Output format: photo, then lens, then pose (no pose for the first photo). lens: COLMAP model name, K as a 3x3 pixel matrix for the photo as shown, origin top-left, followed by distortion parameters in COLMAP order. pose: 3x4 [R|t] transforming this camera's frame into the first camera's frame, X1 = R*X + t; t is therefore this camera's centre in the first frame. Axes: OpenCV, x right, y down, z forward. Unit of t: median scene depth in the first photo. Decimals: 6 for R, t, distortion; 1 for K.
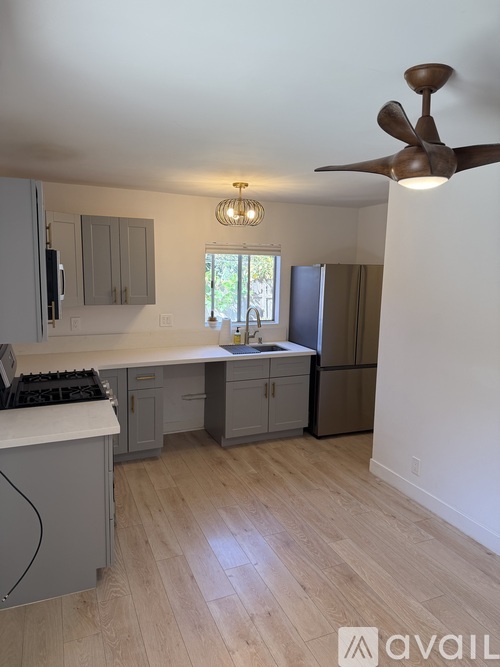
lens RADIAL K [[469.7, 0, 250.0], [0, 469.7, 333.5], [0, 0, 1]] dist [0.106499, -0.185112]
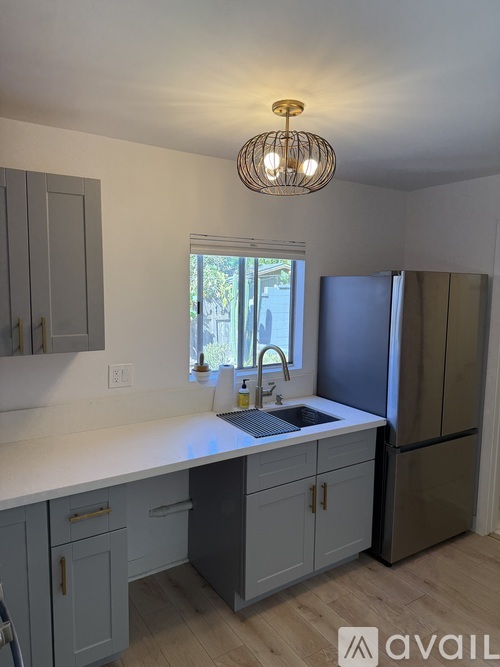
lens RADIAL K [[469.7, 0, 250.0], [0, 469.7, 333.5], [0, 0, 1]] dist [0.106499, -0.185112]
pose [[0.985061, -0.021682, 0.170833, -0.124295], [0.028231, 0.998953, -0.036005, -0.052433], [-0.169874, 0.040290, 0.984642, 0.442787]]
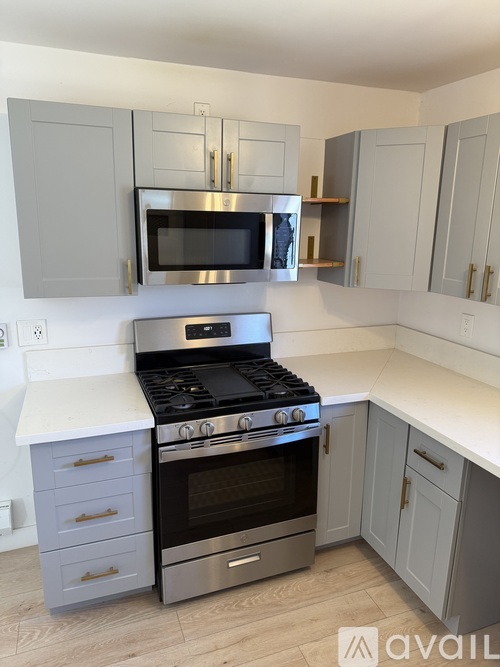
lens RADIAL K [[469.7, 0, 250.0], [0, 469.7, 333.5], [0, 0, 1]] dist [0.106499, -0.185112]
pose [[-0.041457, 0.208363, -0.977173, 0.193372], [-0.161611, 0.963736, 0.212355, -0.084553], [0.985983, 0.166726, -0.006280, 0.696575]]
